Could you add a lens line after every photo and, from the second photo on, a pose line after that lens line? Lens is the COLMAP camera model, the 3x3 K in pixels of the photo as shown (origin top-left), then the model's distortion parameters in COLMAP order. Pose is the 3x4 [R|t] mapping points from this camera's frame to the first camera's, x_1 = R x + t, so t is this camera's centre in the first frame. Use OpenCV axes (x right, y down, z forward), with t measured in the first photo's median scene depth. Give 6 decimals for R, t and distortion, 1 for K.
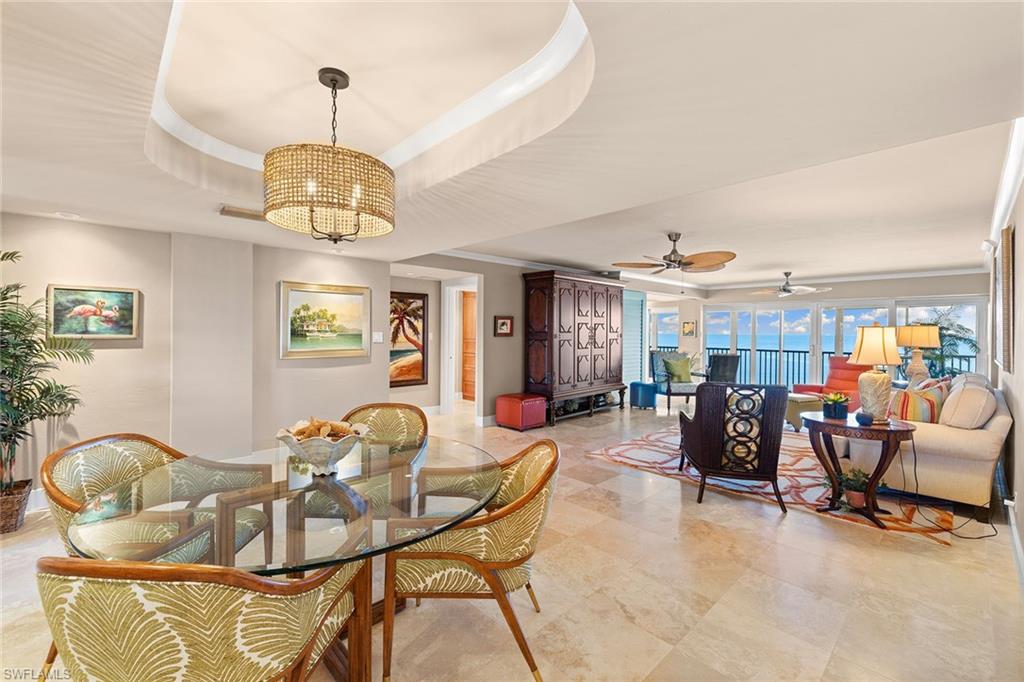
lens RADIAL K [[435.1, 0, 506.0], [0, 435.1, 329.6], [0, 0, 1]] dist [-0.001873, 0.000904]
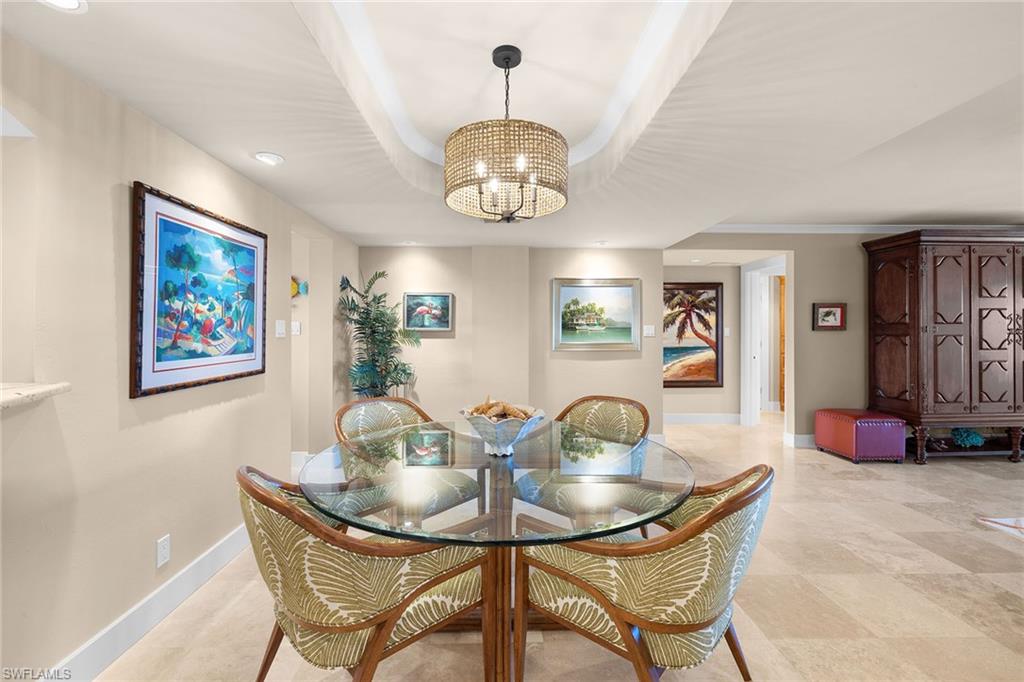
lens RADIAL K [[435.1, 0, 506.0], [0, 435.1, 329.6], [0, 0, 1]] dist [-0.001873, 0.000904]
pose [[0.744879, -0.010613, -0.667115, 0.104078], [0.007258, 0.999943, -0.007804, 0.021015], [0.667160, 0.000971, 0.744914, 0.106361]]
